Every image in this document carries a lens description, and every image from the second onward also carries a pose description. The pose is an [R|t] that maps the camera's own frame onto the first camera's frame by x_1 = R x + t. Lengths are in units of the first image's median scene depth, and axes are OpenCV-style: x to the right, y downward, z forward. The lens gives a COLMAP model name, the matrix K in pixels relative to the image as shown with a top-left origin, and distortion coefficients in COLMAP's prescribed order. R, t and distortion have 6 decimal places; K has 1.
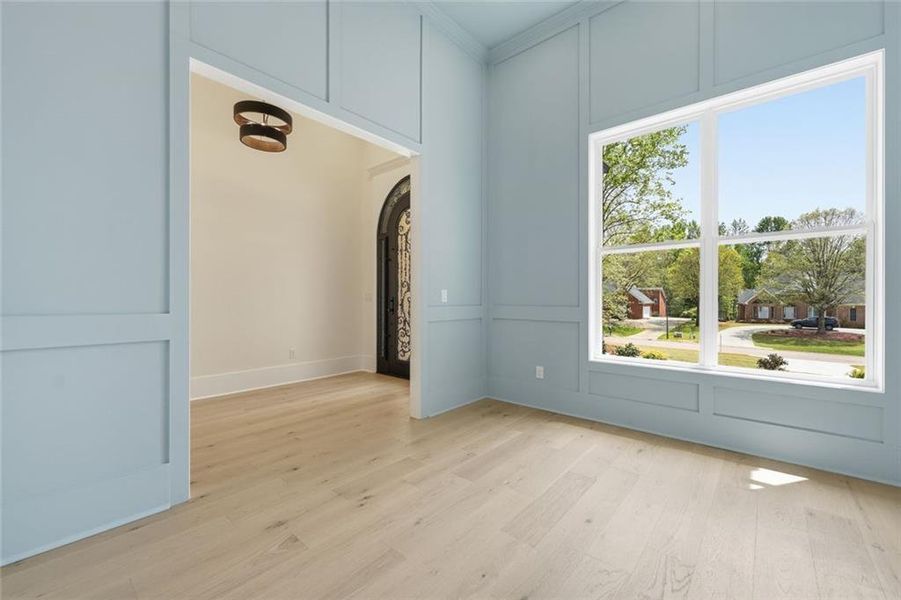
lens RADIAL K [[366.8, 0, 448.6], [0, 366.8, 299.0], [0, 0, 1]] dist [-0.004025, -0.000093]
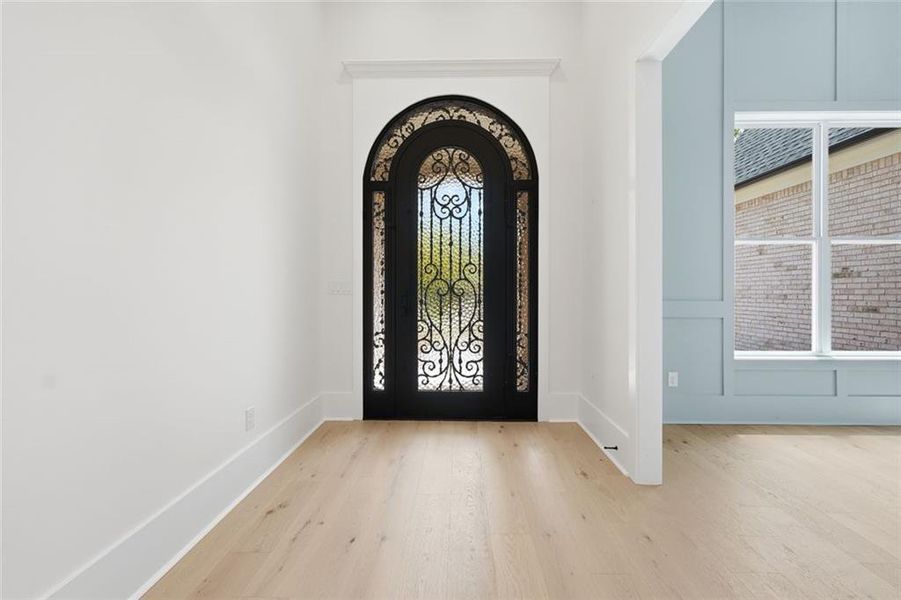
lens RADIAL K [[366.8, 0, 448.6], [0, 366.8, 299.0], [0, 0, 1]] dist [-0.004025, -0.000093]
pose [[0.768774, -0.004137, 0.639507, -0.495171], [-0.000459, 0.999975, 0.007019, 0.007532], [-0.639520, -0.005690, 0.768753, 0.499475]]
